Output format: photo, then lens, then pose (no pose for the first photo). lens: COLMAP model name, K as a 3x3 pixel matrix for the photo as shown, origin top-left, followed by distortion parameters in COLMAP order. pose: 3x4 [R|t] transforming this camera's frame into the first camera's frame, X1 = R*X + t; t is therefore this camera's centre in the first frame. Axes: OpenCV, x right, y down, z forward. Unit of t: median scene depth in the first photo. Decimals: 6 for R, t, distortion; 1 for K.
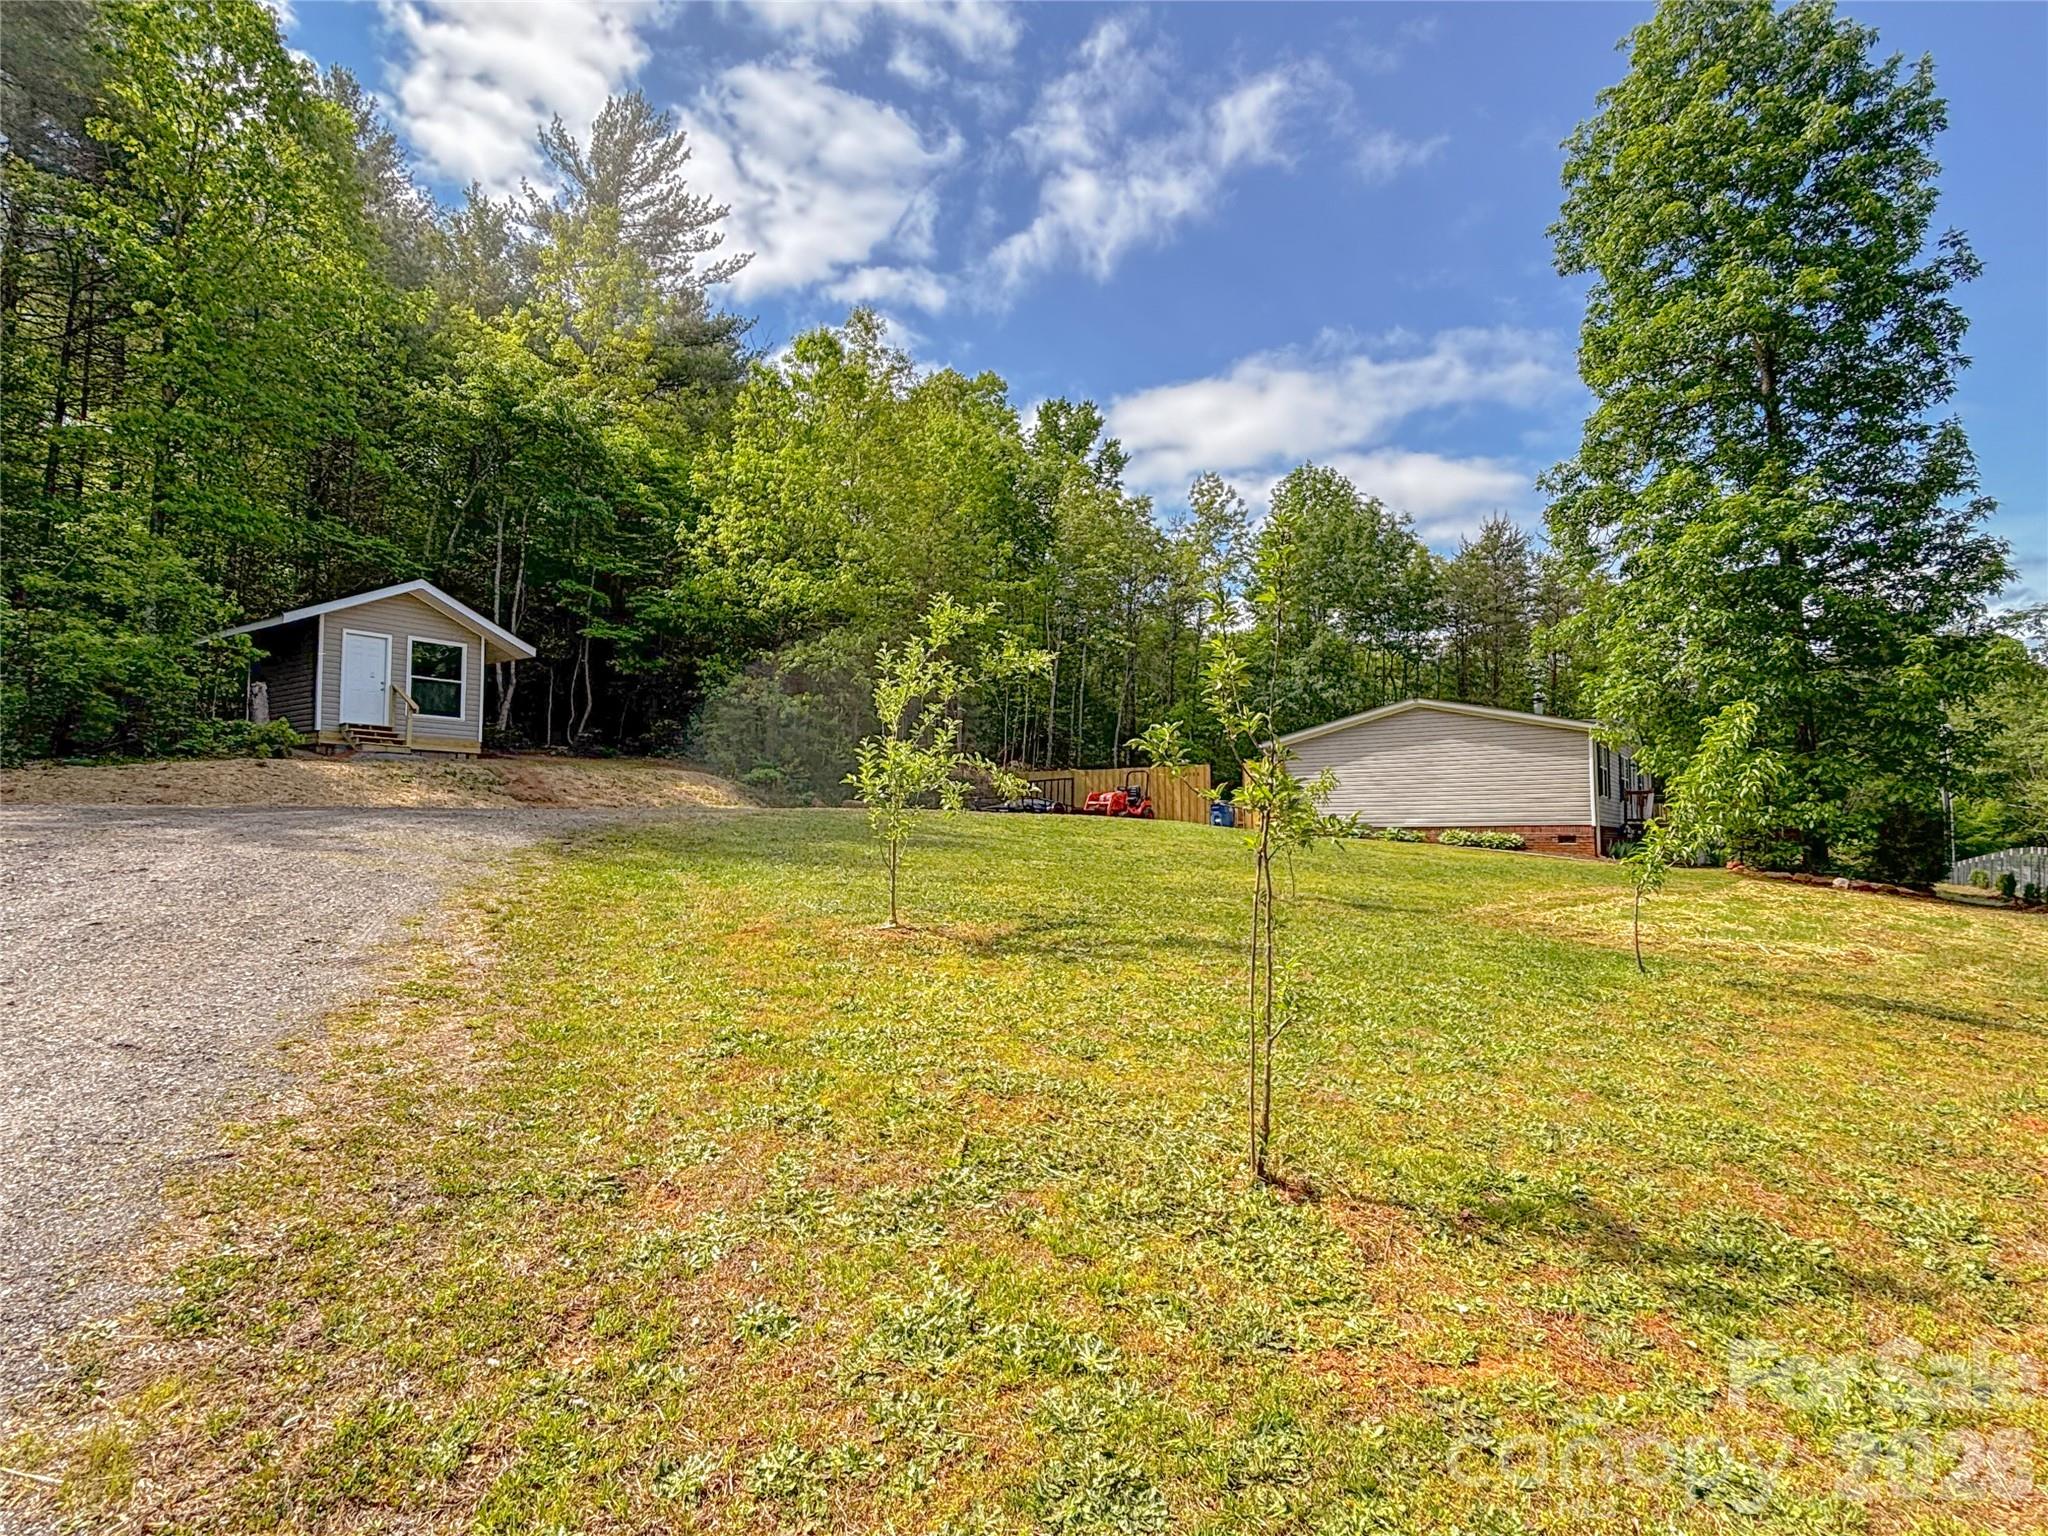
lens RADIAL K [[1076.6, 0, 1013.8], [0, 1076.6, 776.5], [0, 0, 1]] dist [0.002969, 0.000026]
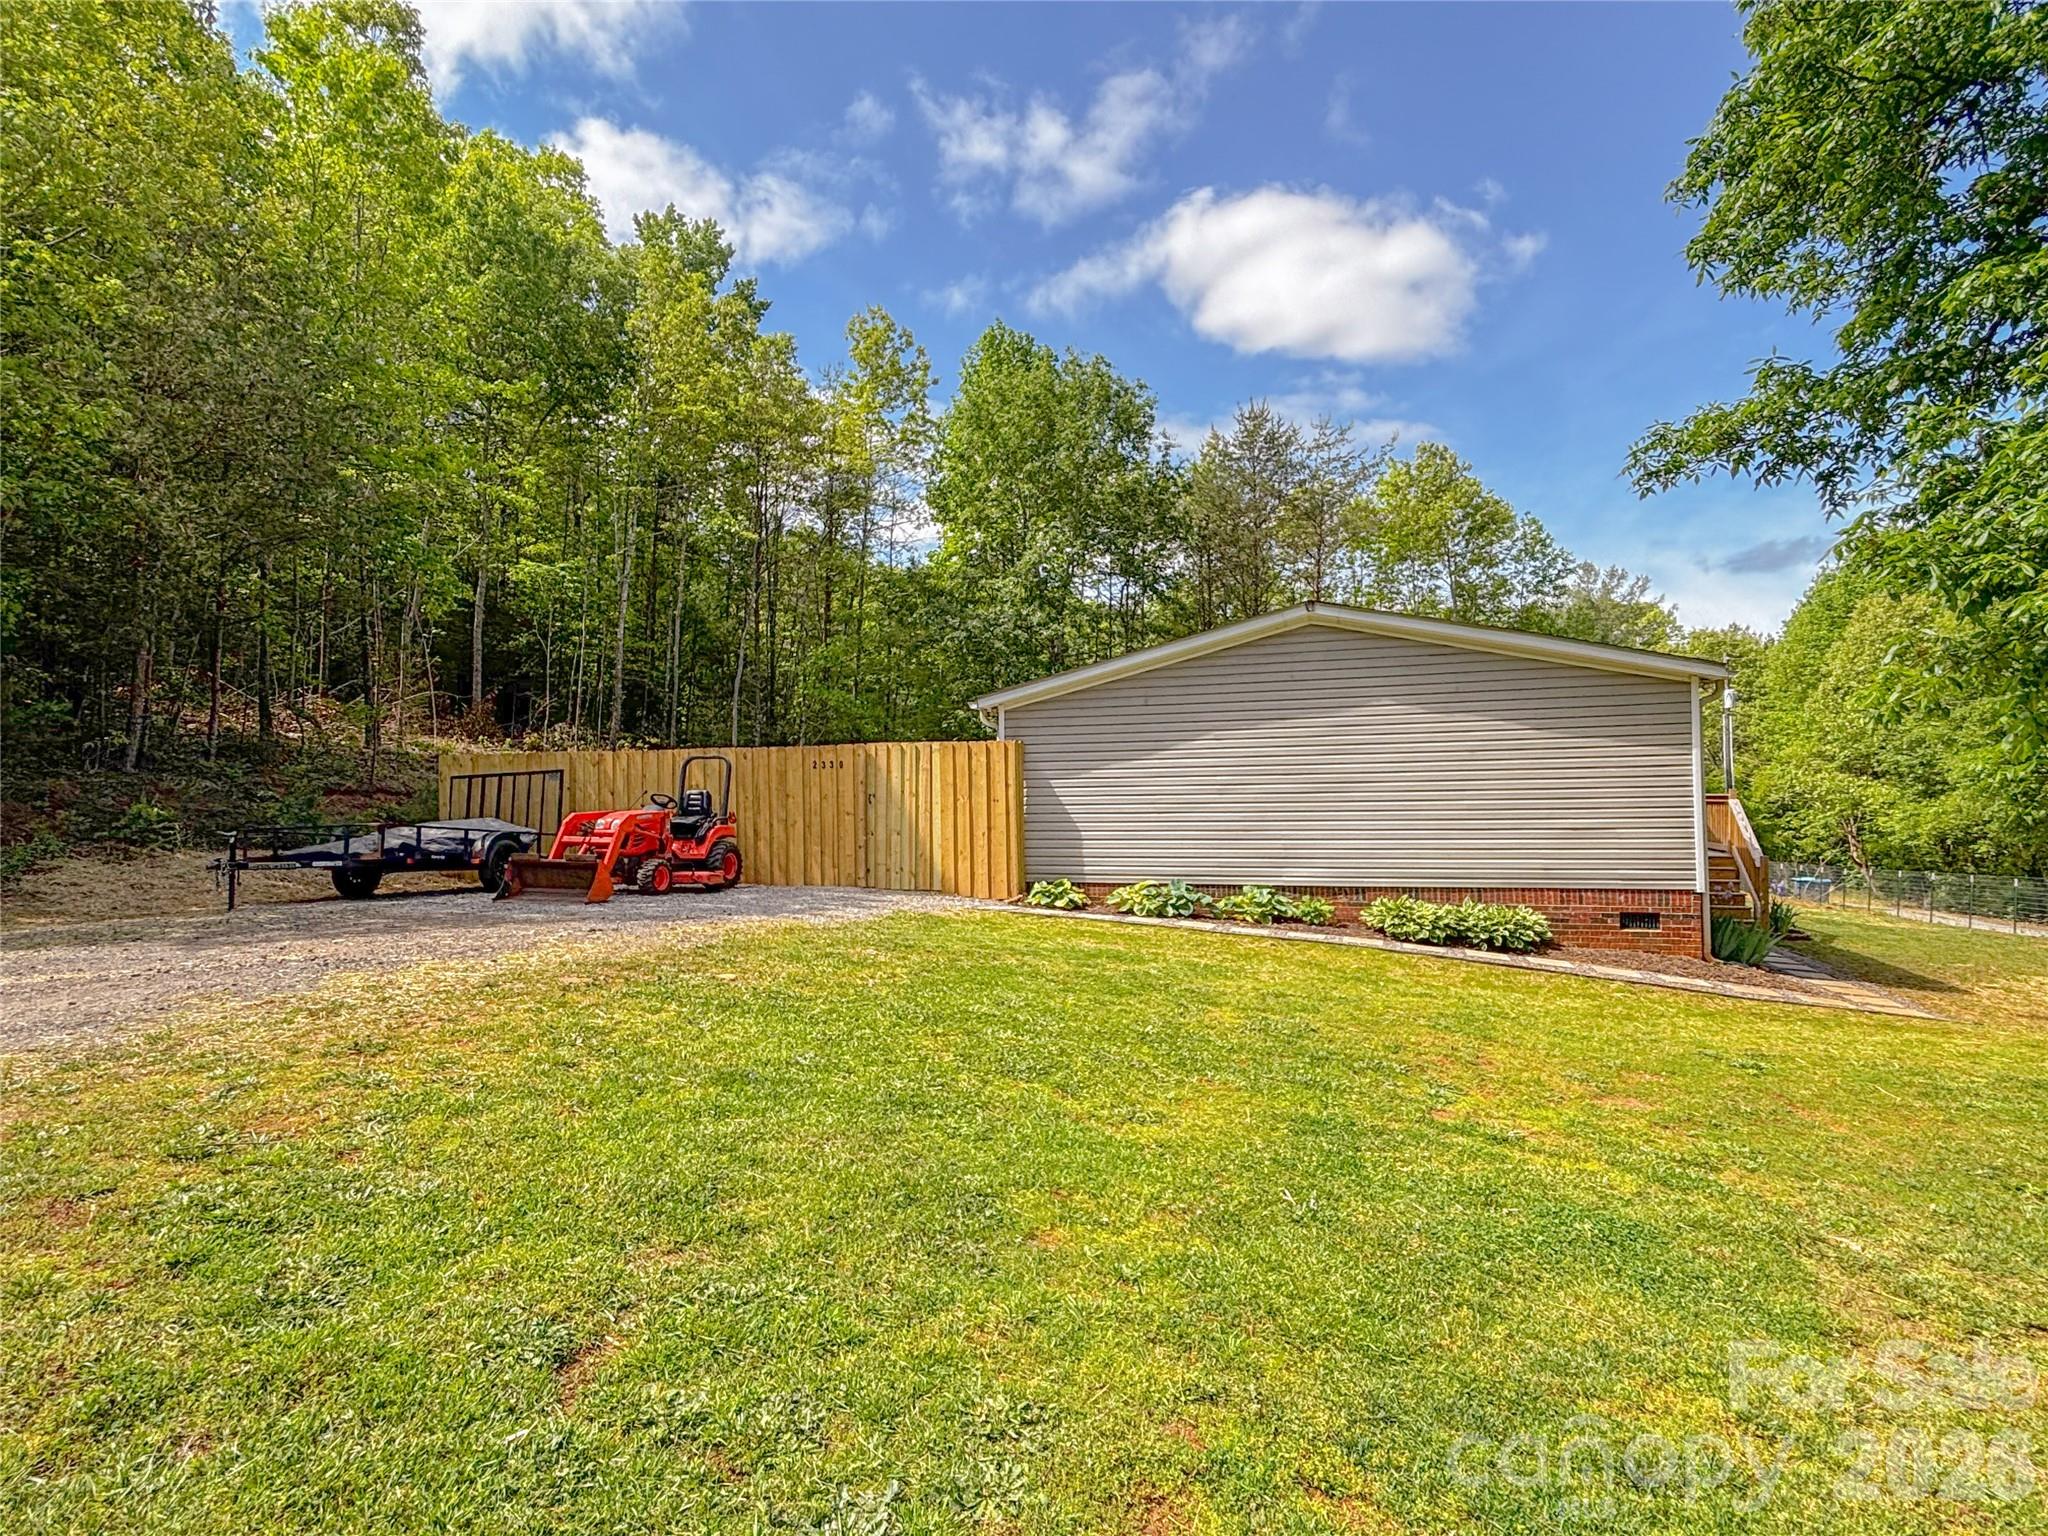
lens RADIAL K [[1076.6, 0, 1021.0], [0, 1076.6, 772.0], [0, 0, 1]] dist [0.002969, 0.000026]
pose [[0.954509, -0.005379, 0.298133, 0.113589], [-0.004180, 0.999498, 0.031416, -0.014540], [-0.298152, -0.031233, 0.954007, 0.557778]]
